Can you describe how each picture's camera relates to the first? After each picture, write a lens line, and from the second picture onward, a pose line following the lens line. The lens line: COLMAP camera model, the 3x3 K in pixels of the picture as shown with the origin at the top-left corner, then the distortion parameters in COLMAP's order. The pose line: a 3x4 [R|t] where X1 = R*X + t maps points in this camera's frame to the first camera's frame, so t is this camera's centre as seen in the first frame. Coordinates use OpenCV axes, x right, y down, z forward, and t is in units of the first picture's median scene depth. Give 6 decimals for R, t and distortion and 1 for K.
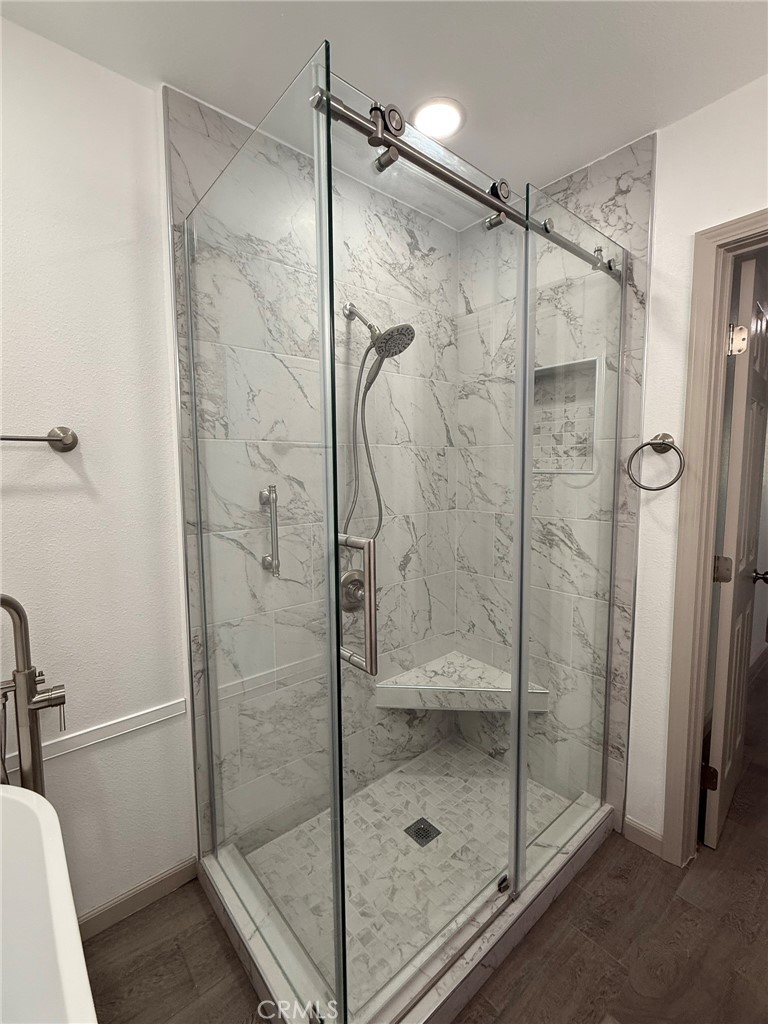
lens RADIAL K [[452.4, 0, 379.0], [0, 452.4, 512.8], [0, 0, 1]] dist [-0.002877, 0.000773]
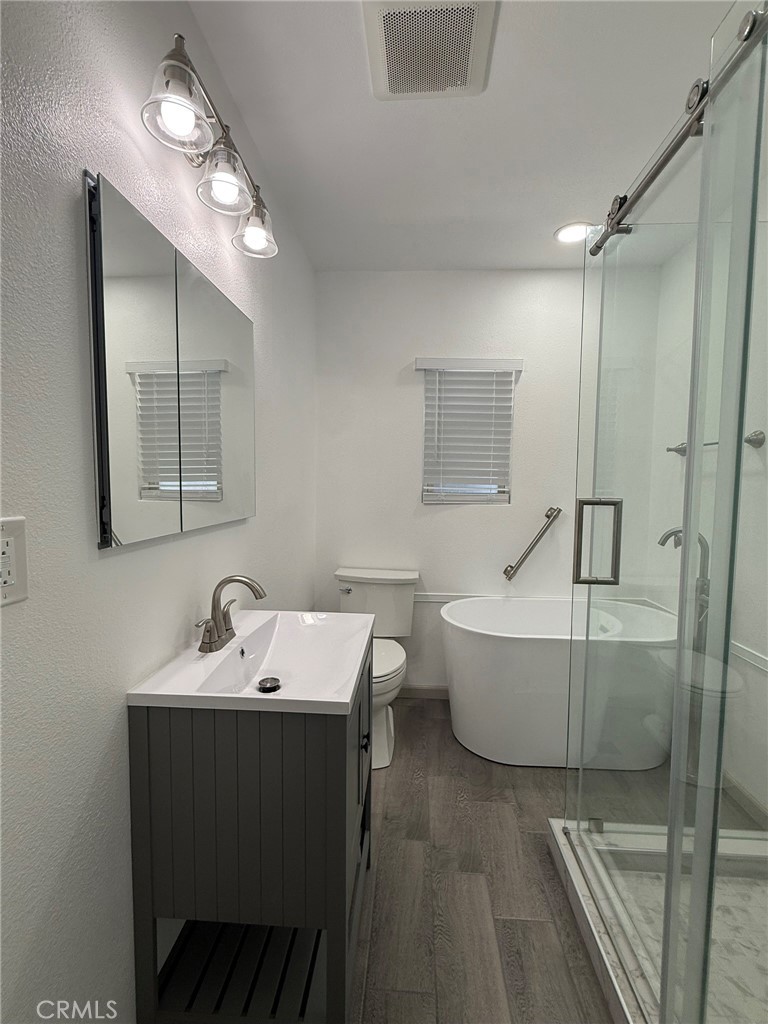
lens RADIAL K [[452.4, 0, 384.7], [0, 452.4, 512.3], [0, 0, 1]] dist [-0.002877, 0.000773]
pose [[-0.693389, 0.050846, -0.718767, 0.981902], [-0.073989, 0.987211, 0.141212, -0.039292], [0.716755, 0.151096, -0.680759, 0.971127]]
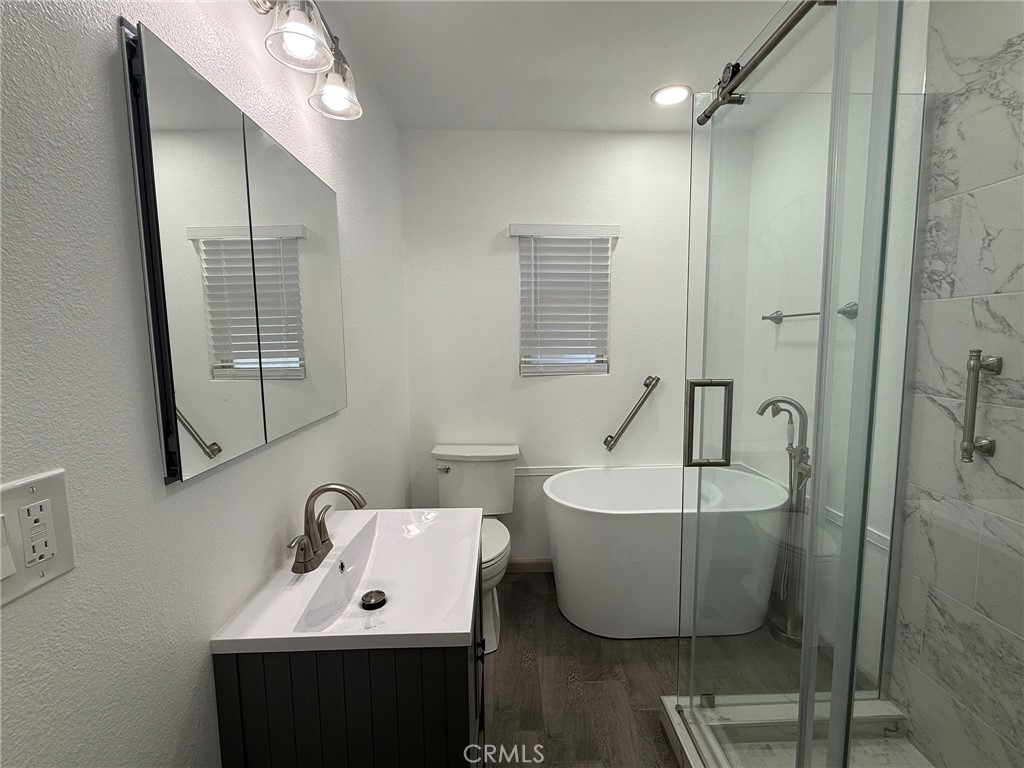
lens RADIAL K [[452.4, 0, 513.8], [0, 452.4, 385.0], [0, 0, 1]] dist [-0.002877, 0.000773]
pose [[-0.622028, 0.097931, -0.776846, 0.956161], [-0.059056, 0.983454, 0.171264, -0.092586], [0.780765, 0.152408, -0.605952, 0.889710]]
